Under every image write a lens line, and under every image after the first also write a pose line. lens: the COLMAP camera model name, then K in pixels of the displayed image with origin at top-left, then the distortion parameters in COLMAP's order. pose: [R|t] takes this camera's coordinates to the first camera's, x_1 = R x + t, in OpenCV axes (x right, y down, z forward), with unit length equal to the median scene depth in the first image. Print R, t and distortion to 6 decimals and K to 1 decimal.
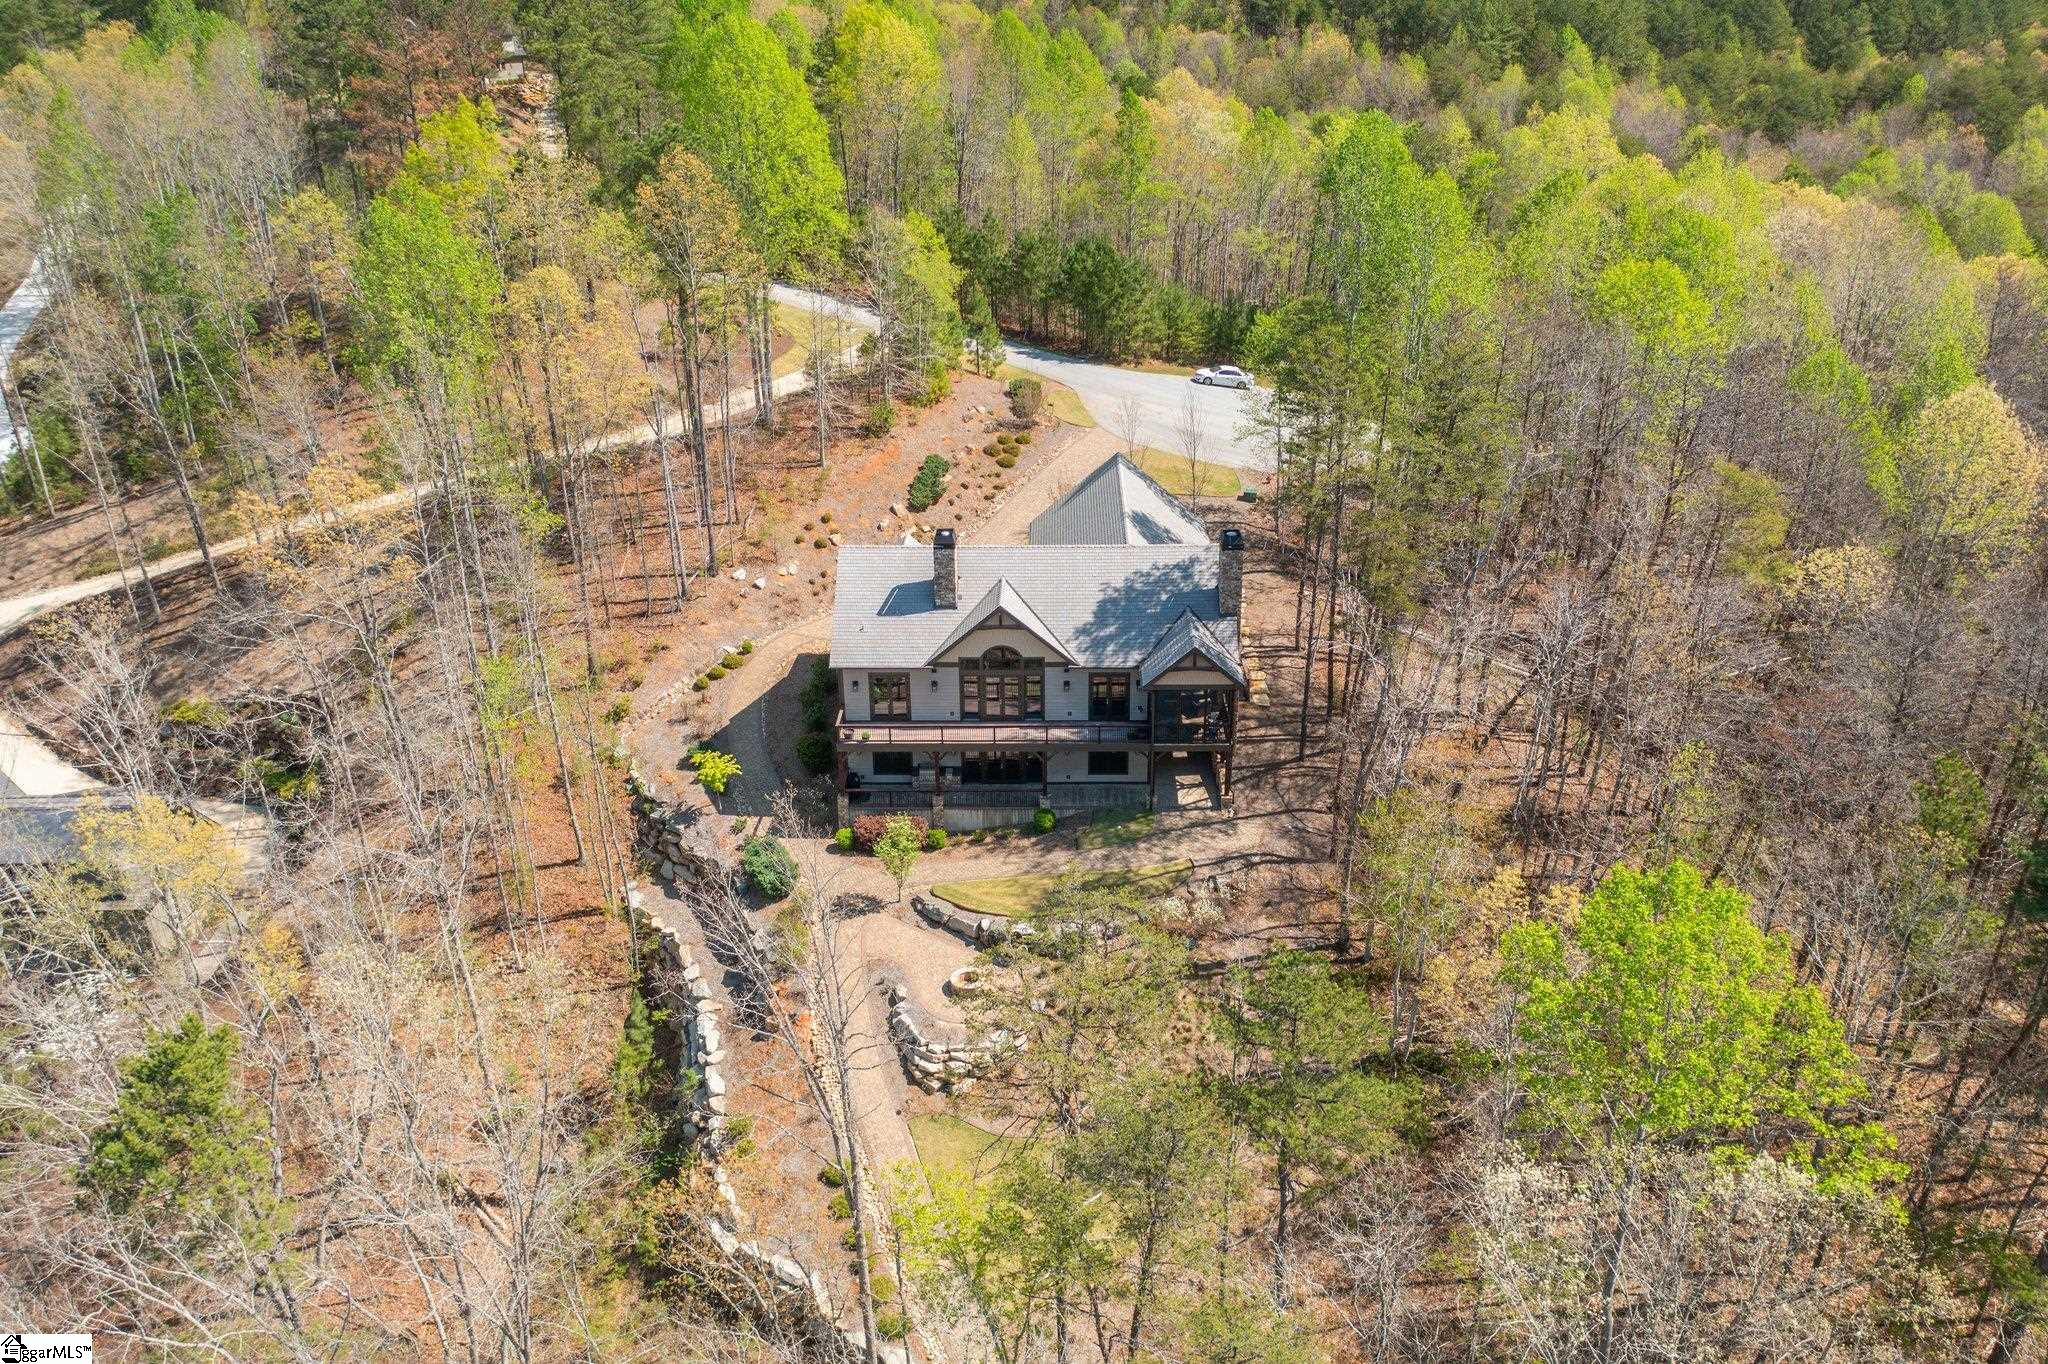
lens RADIAL K [[1615.0, 0, 1024.0], [0, 1615.0, 682.0], [0, 0, 1]] dist [-0.007956, -0.007770]
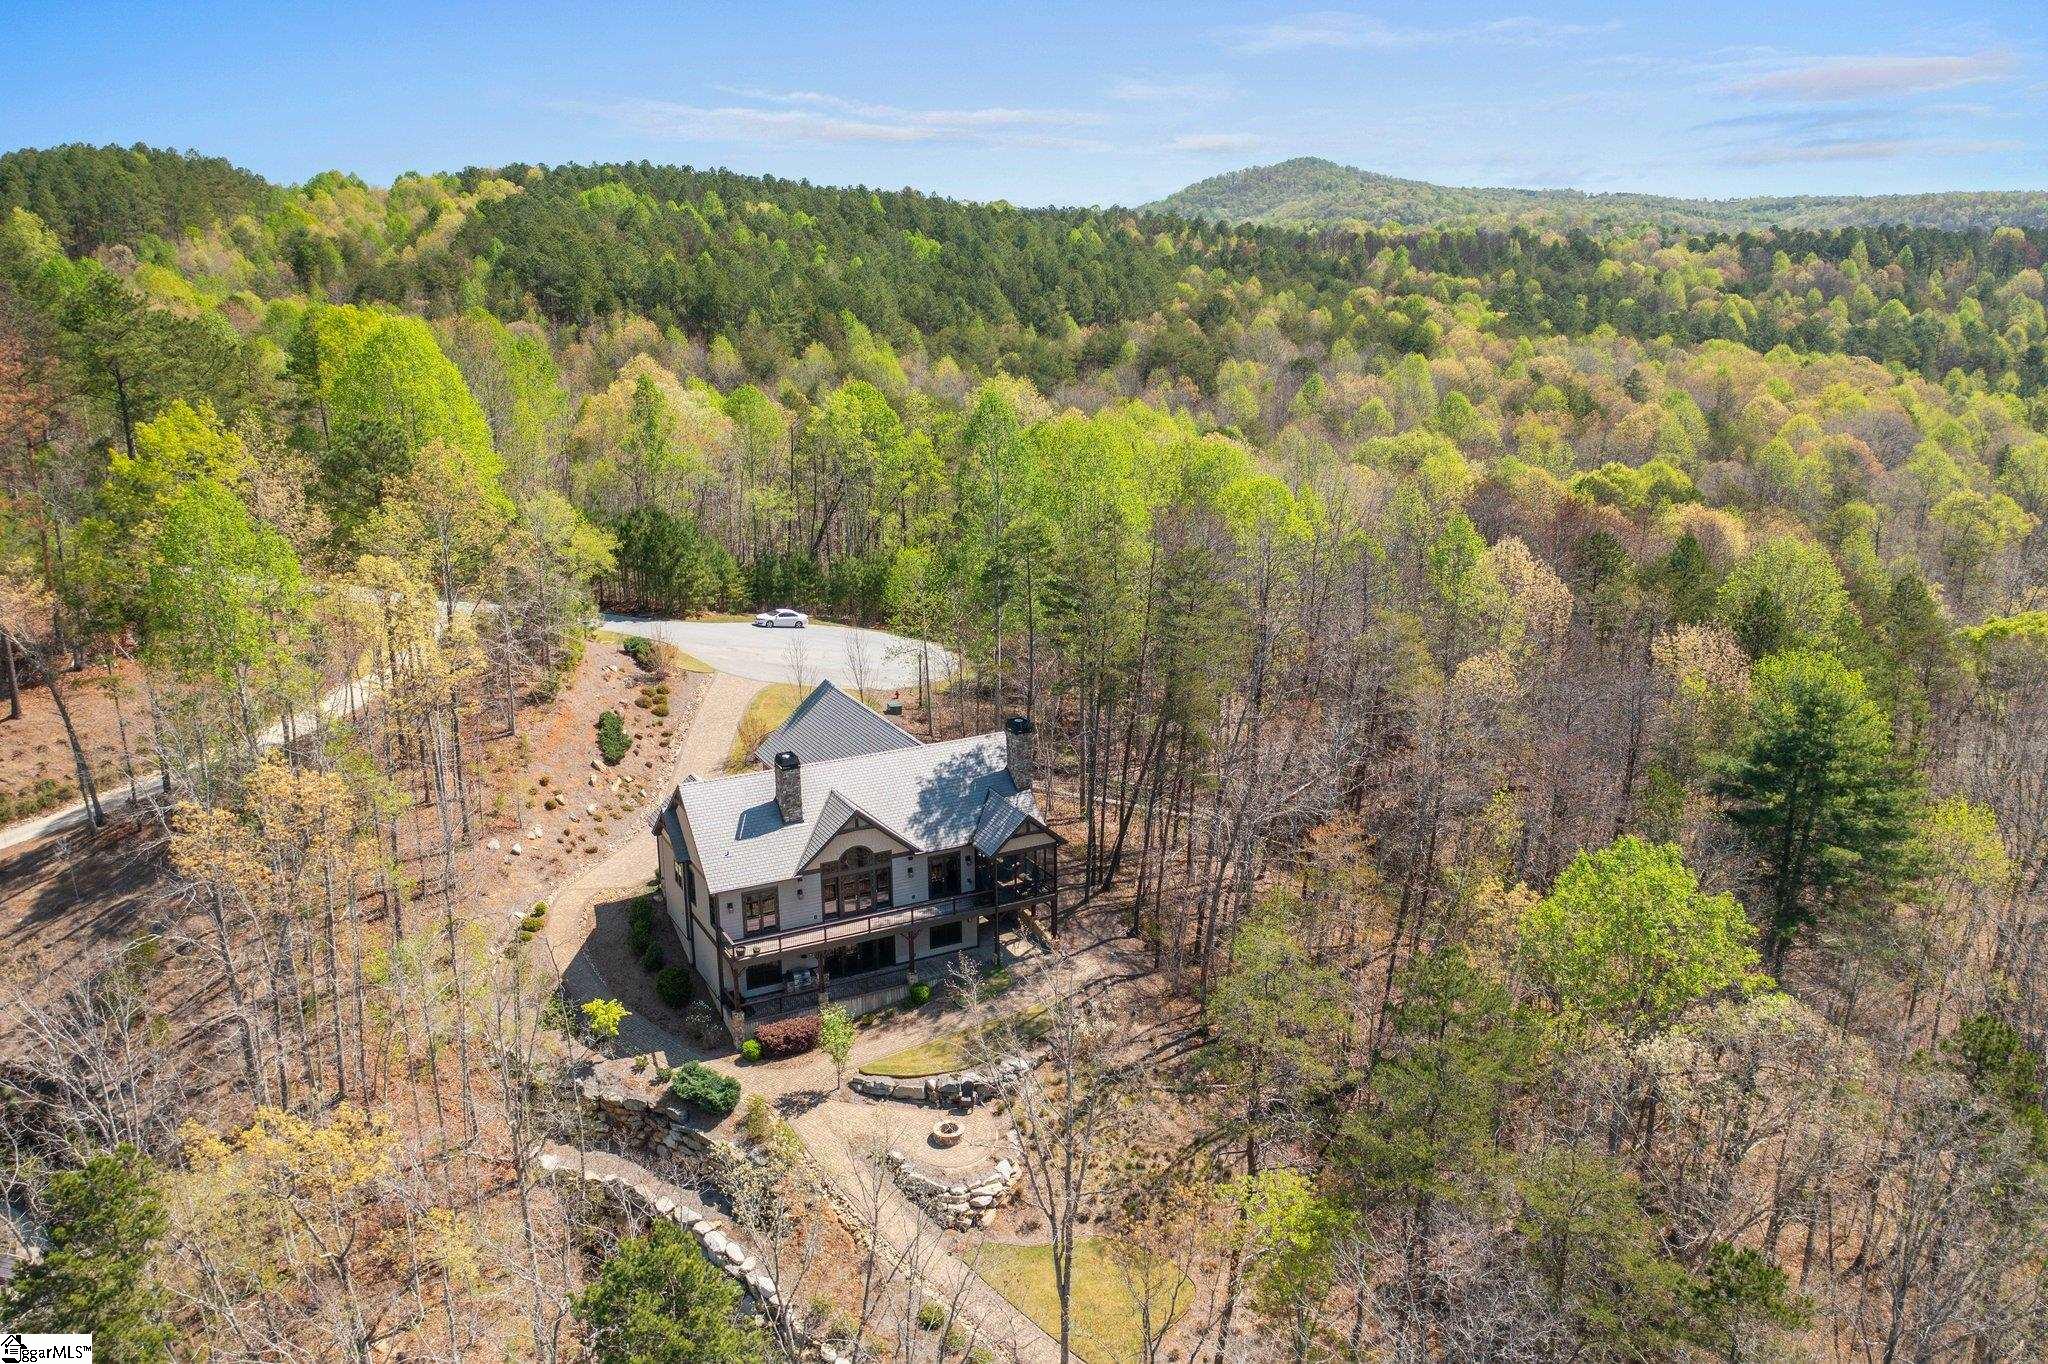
lens RADIAL K [[1615.0, 0, 1024.0], [0, 1615.0, 682.0], [0, 0, 1]] dist [-0.007956, -0.007770]
pose [[0.878041, -0.123843, 0.462284, -0.409851], [0.196053, 0.974247, -0.111379, 0.014117], [-0.436586, 0.188427, 0.879709, -0.059301]]
